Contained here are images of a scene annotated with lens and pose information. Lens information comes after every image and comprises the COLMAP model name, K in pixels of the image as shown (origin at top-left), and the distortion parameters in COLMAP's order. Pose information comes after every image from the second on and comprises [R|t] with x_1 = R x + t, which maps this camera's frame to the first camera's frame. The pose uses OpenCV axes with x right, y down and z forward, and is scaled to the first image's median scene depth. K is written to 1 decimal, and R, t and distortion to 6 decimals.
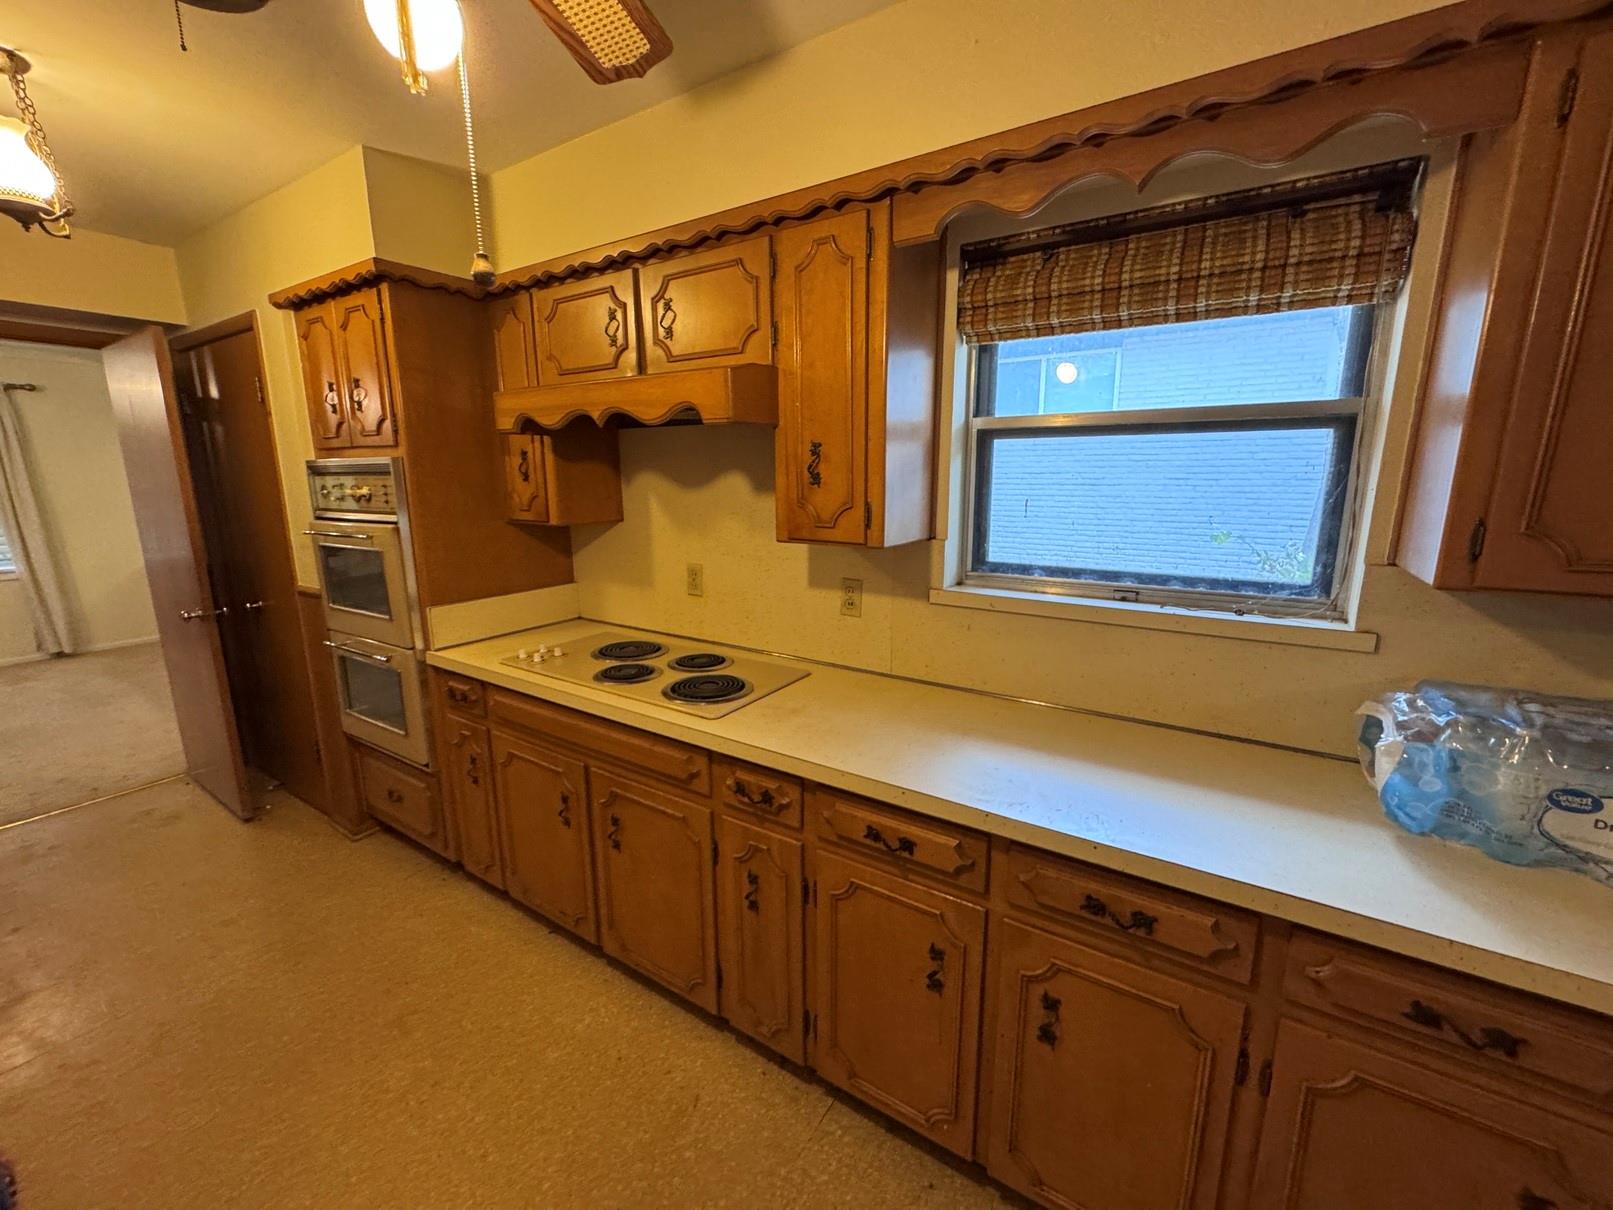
lens RADIAL K [[647.7, 0, 806.4], [0, 647.7, 603.6], [0, 0, 1]] dist [-0.003062, 0.000183]
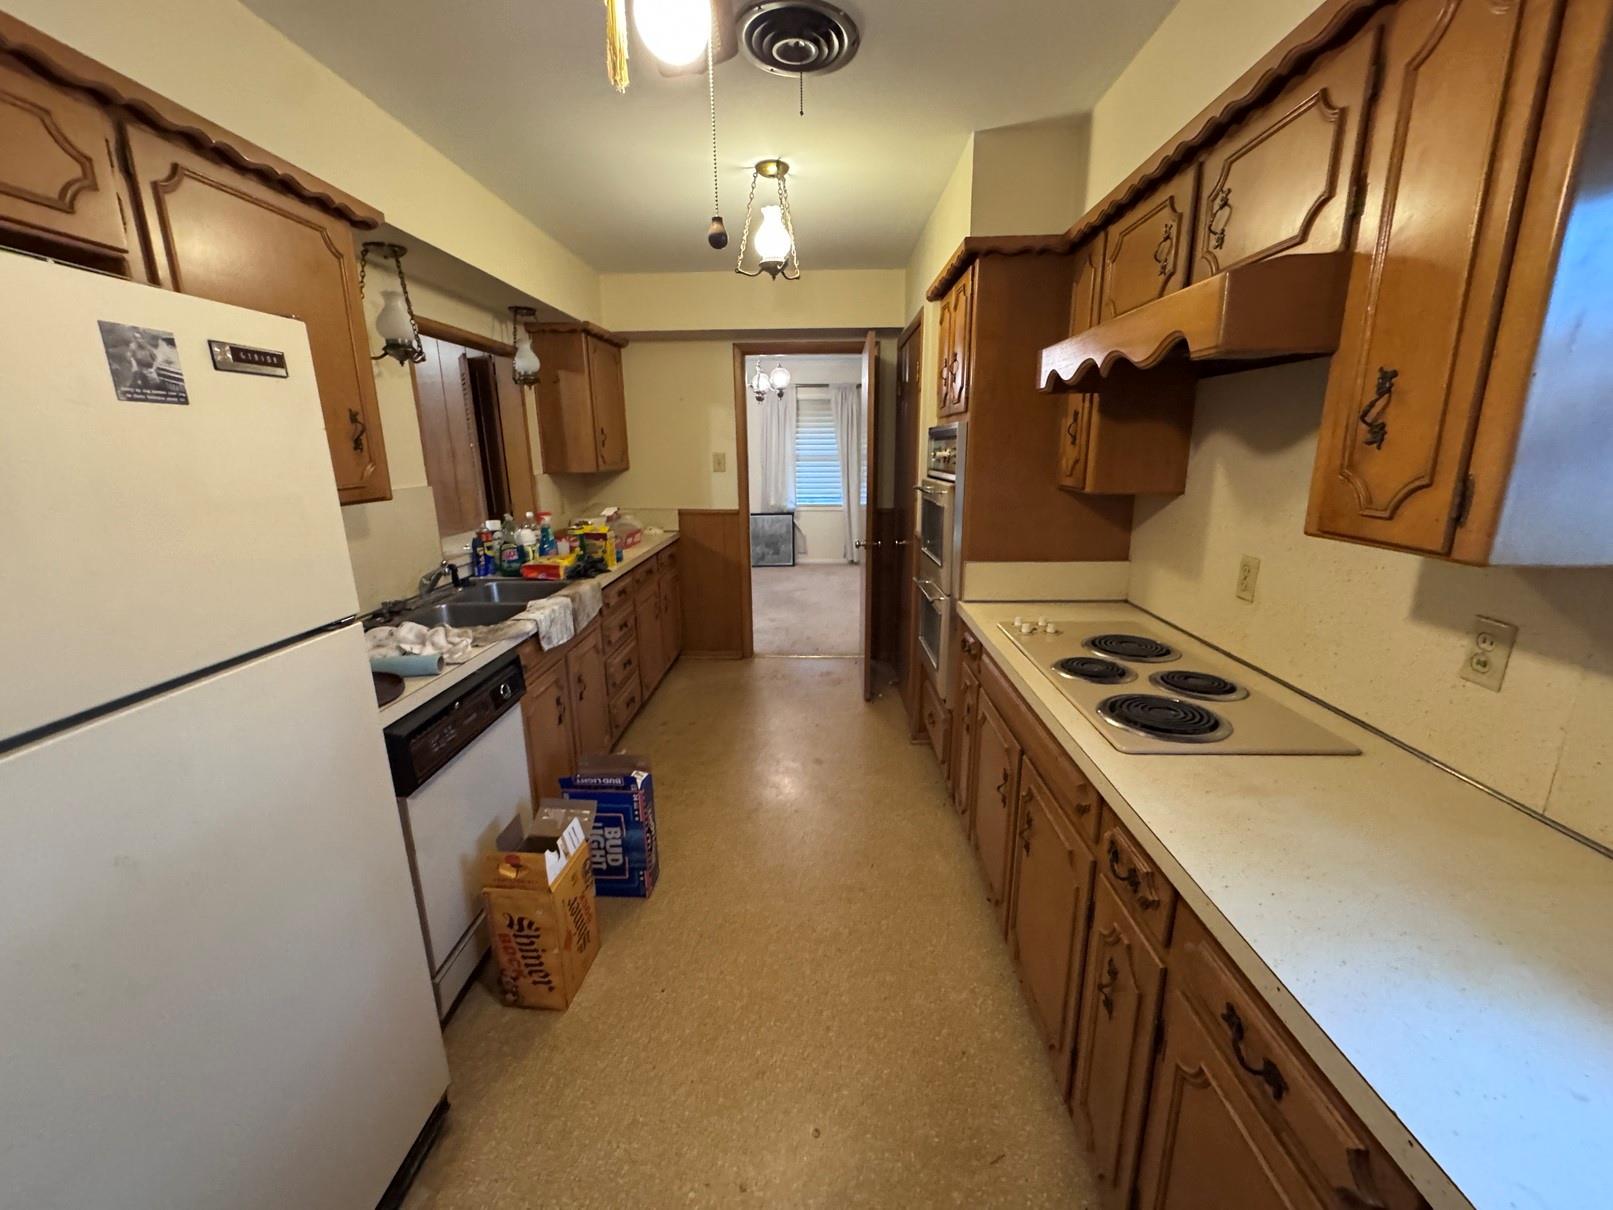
lens RADIAL K [[647.7, 0, 802.9], [0, 647.7, 602.6], [0, 0, 1]] dist [-0.003062, 0.000183]
pose [[0.522706, 0.199246, -0.828903, 0.204256], [-0.164013, 0.977644, 0.131573, -0.026829], [0.836587, 0.067177, 0.543700, 0.198363]]
